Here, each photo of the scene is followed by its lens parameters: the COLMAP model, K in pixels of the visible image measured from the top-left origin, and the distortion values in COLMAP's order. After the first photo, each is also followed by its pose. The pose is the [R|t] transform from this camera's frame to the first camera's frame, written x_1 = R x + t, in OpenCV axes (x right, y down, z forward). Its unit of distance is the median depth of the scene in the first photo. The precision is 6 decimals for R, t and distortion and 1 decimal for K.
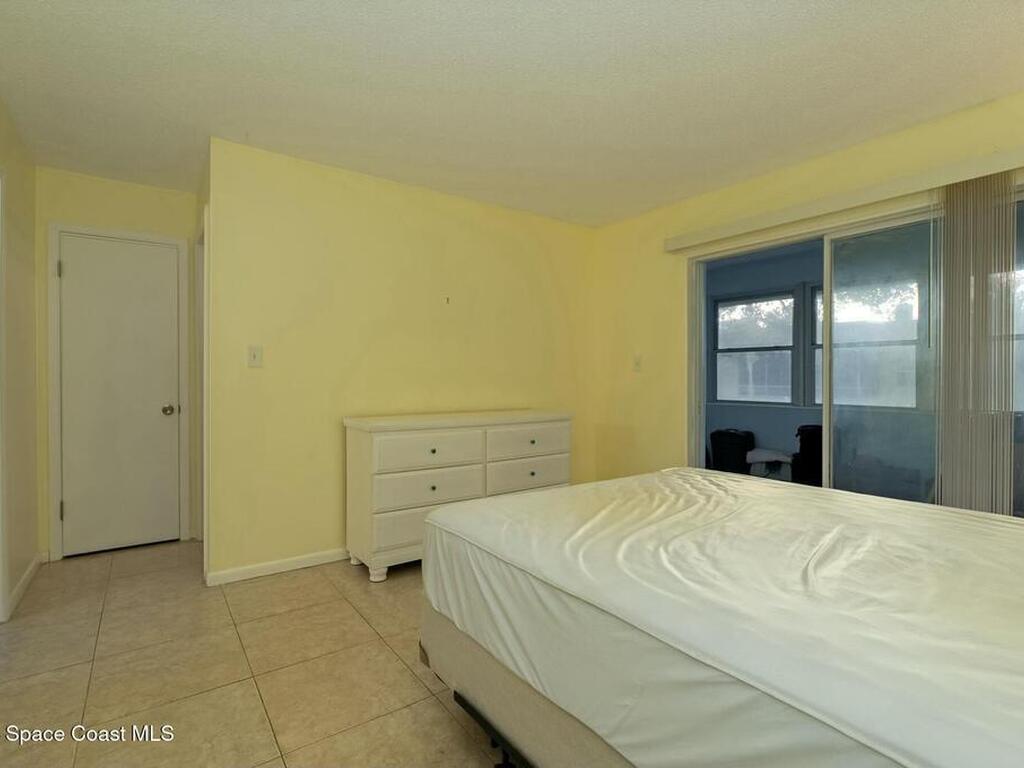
lens RADIAL K [[506.4, 0, 512.0], [0, 506.4, 384.0], [0, 0, 1]] dist [-0.001635, 0.000125]
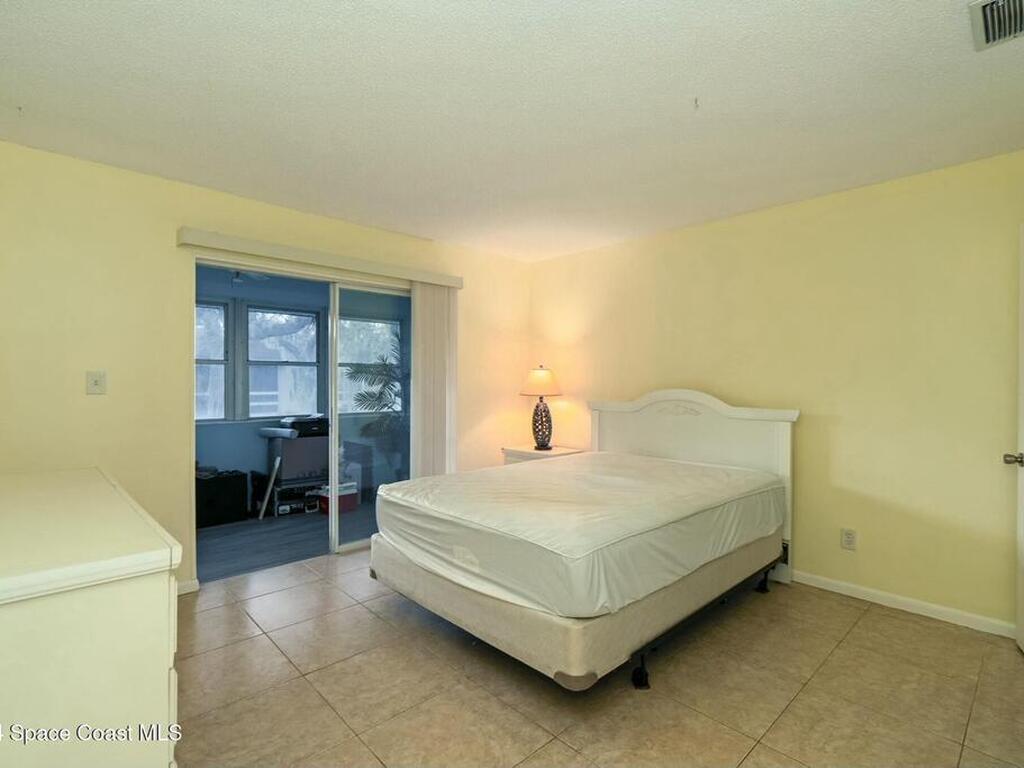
lens RADIAL K [[506.4, 0, 512.0], [0, 506.4, 384.0], [0, 0, 1]] dist [-0.001635, 0.000125]
pose [[-0.127625, 0.005588, 0.991807, -0.531340], [0.003661, 0.999980, -0.005163, -0.019596], [-0.991816, 0.002973, -0.127642, 0.583174]]
